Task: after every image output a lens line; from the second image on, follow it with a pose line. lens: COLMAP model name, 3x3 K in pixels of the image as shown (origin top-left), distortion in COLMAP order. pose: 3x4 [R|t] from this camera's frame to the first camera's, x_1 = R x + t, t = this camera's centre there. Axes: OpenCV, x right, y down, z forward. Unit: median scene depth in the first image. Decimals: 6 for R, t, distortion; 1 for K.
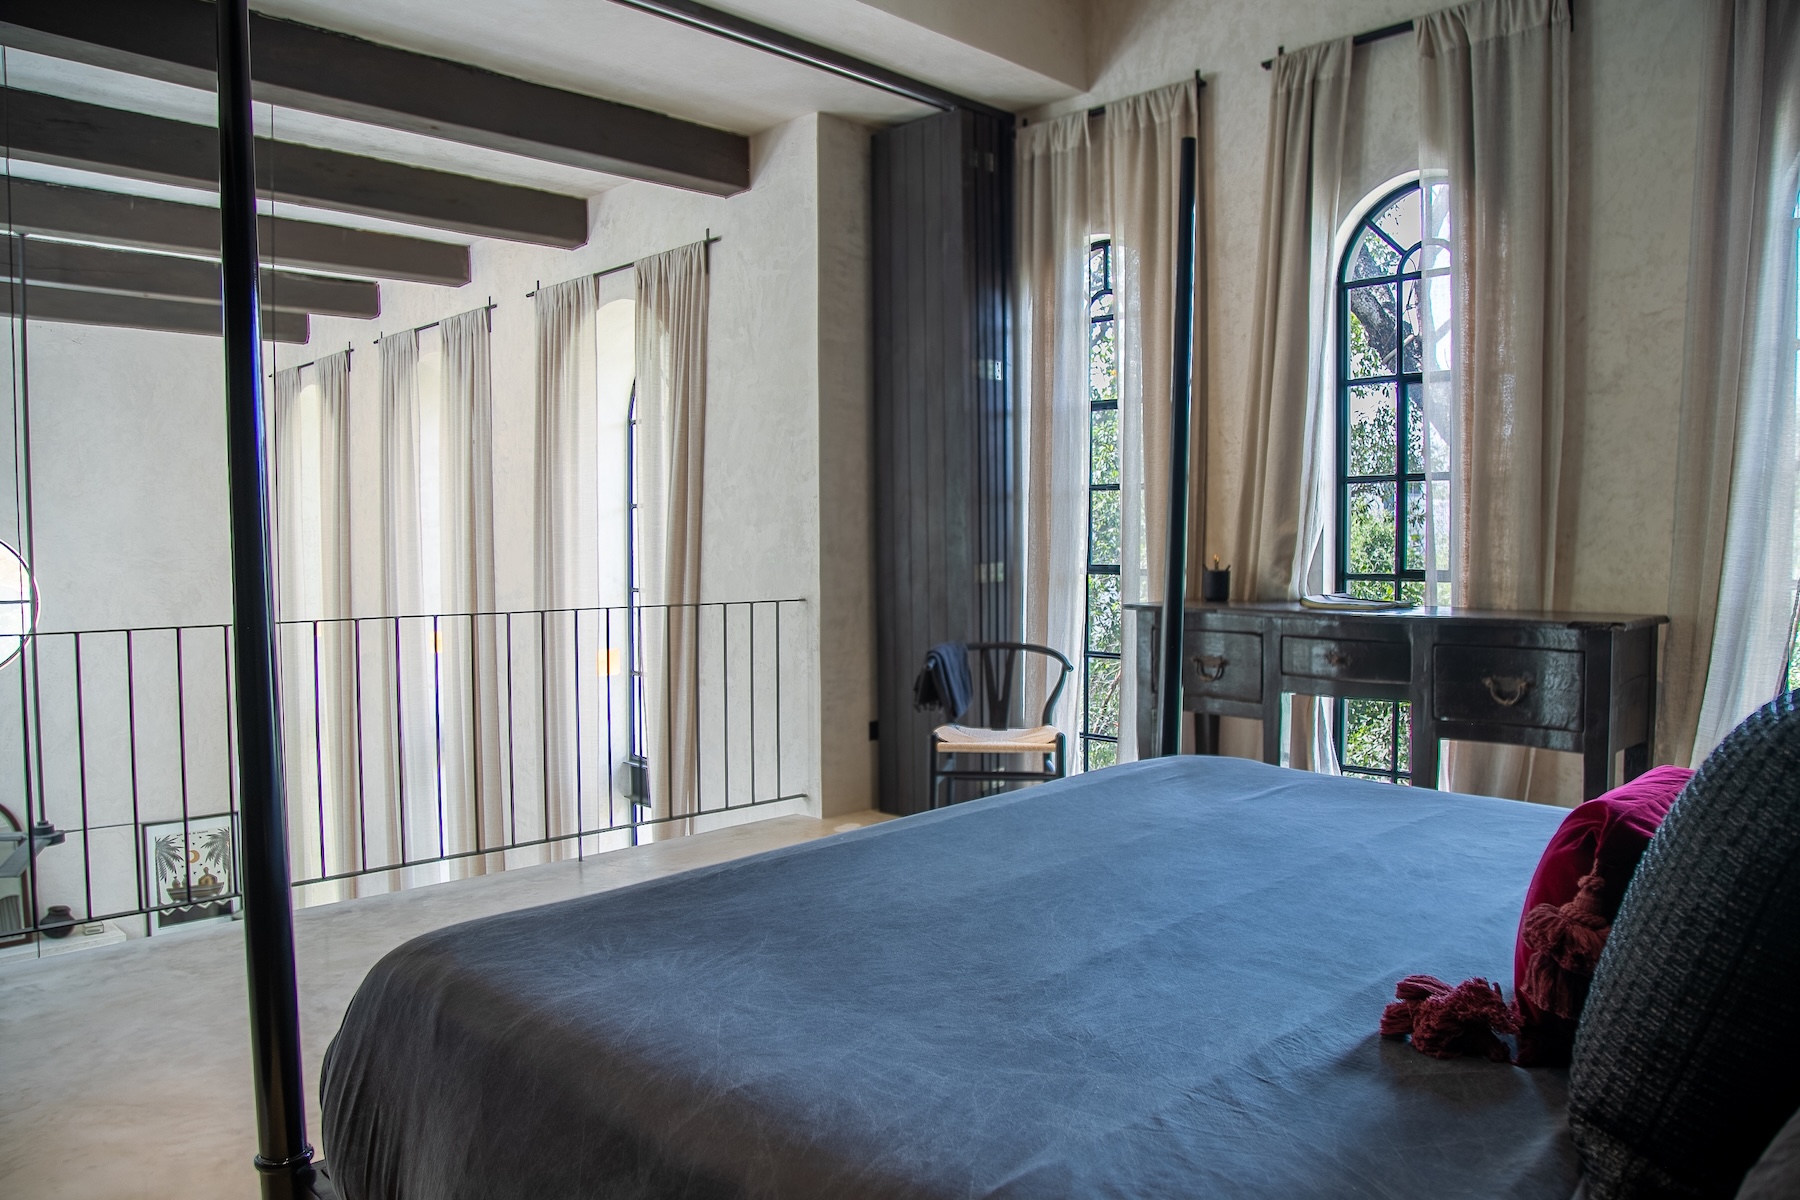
lens RADIAL K [[1284.6, 0, 944.2], [0, 1284.6, 601.2], [0, 0, 1]] dist [-0.125526, 0.087872]
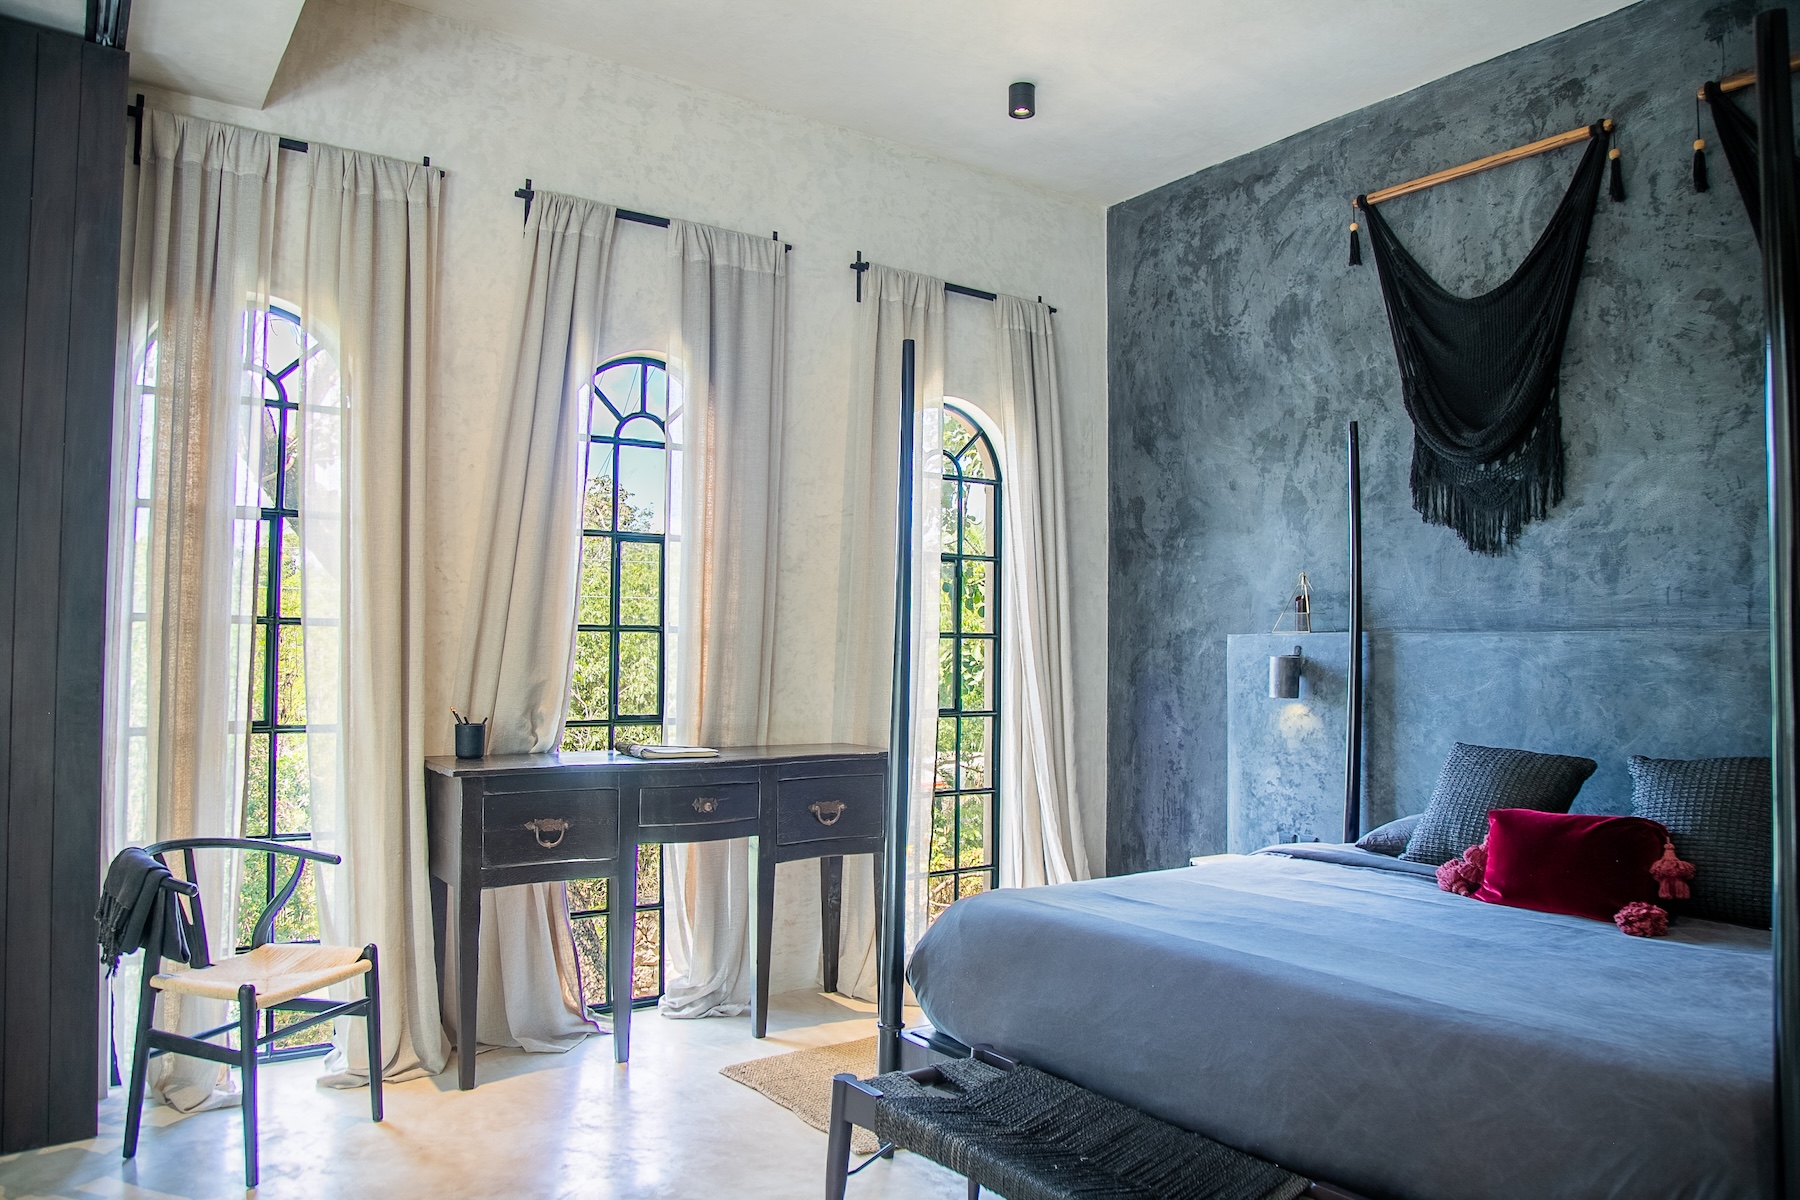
lens RADIAL K [[1245.6, 0, 906.2], [0, 1245.6, 606.9], [0, 0, 1]] dist [-0.123776, 0.074875]
pose [[0.182955, 0.040295, 0.982295, -0.651634], [0.034809, 0.998268, -0.047433, -0.061811], [-0.982505, 0.042871, 0.181235, 0.608386]]
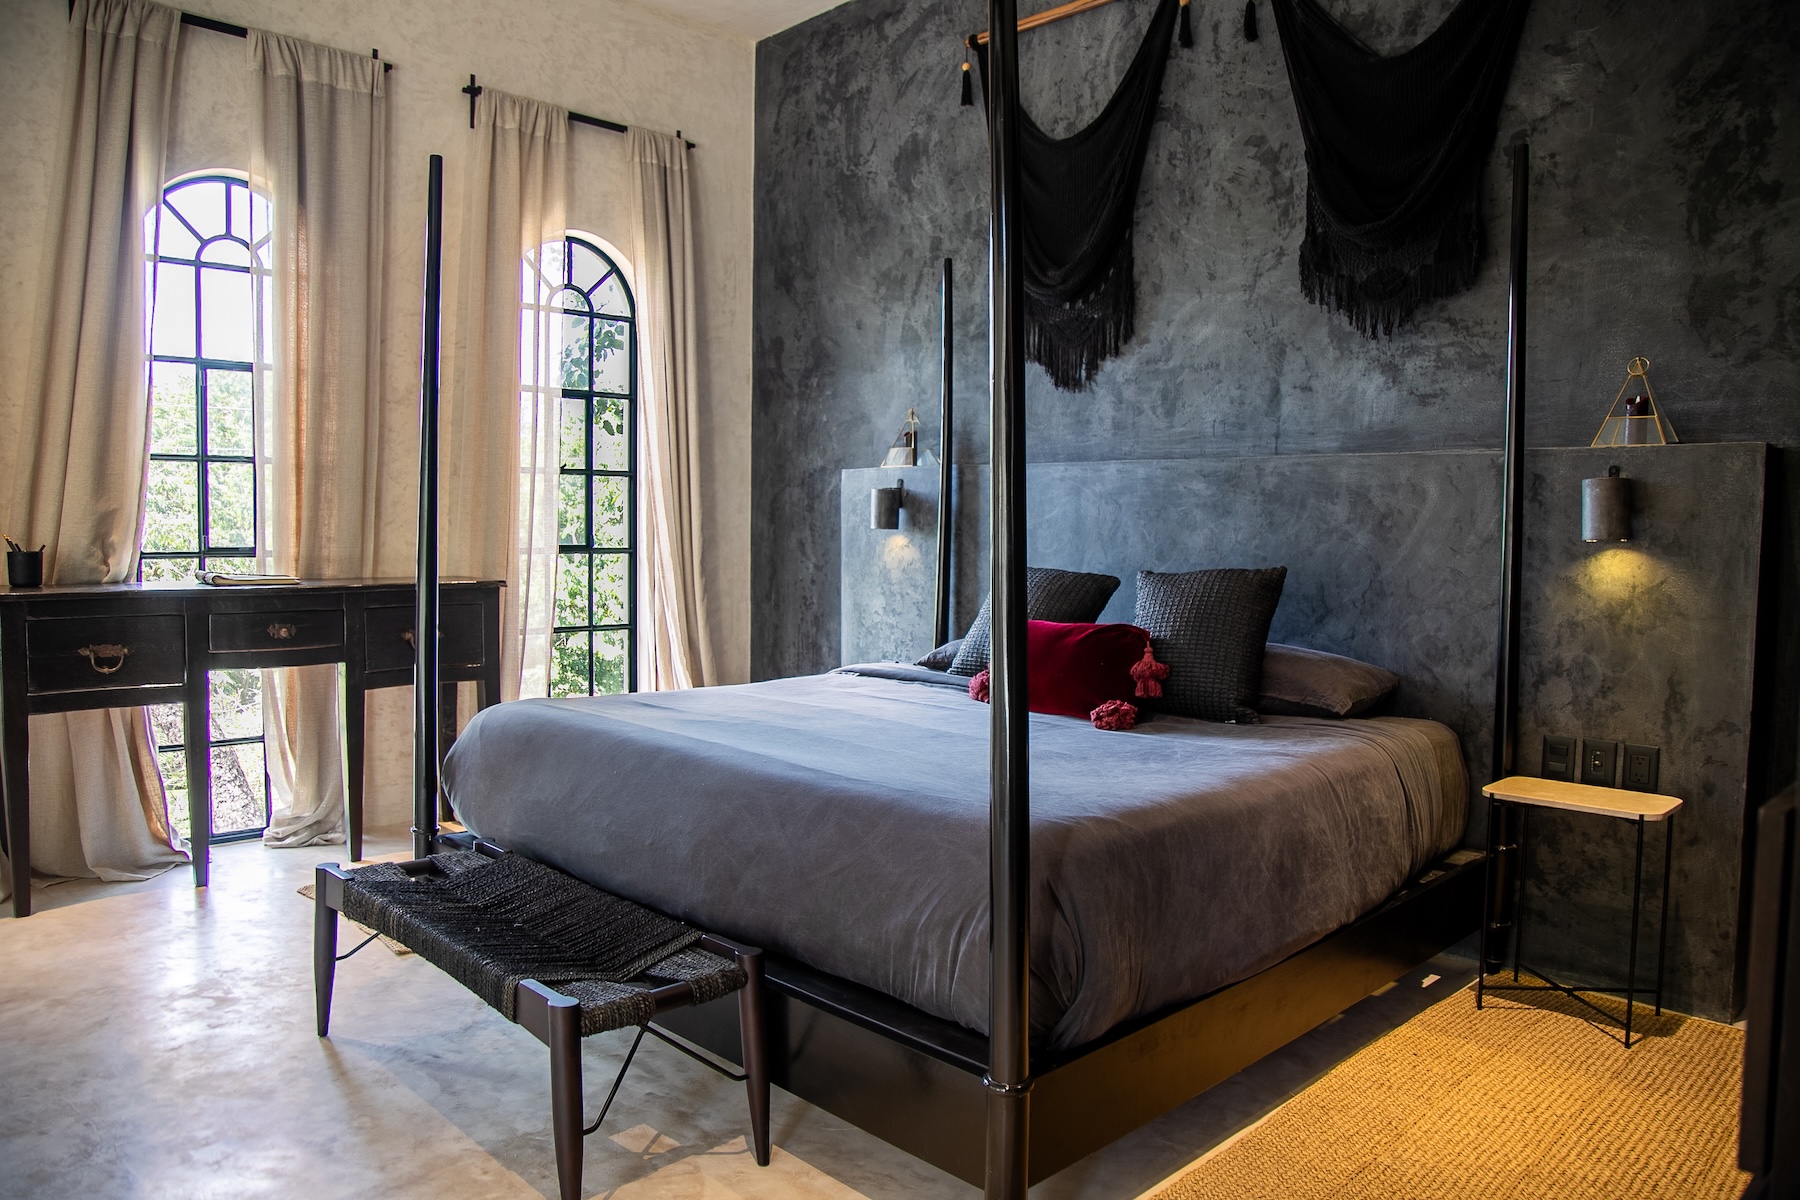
lens RADIAL K [[1260.5, 0, 902.4], [0, 1260.5, 605.3], [0, 0, 1]] dist [-0.119475, 0.075484]
pose [[0.024362, -0.060975, 0.997842, -0.671528], [0.034188, 0.997605, 0.060126, -0.019107], [-0.999118, 0.032650, 0.026389, 0.429437]]
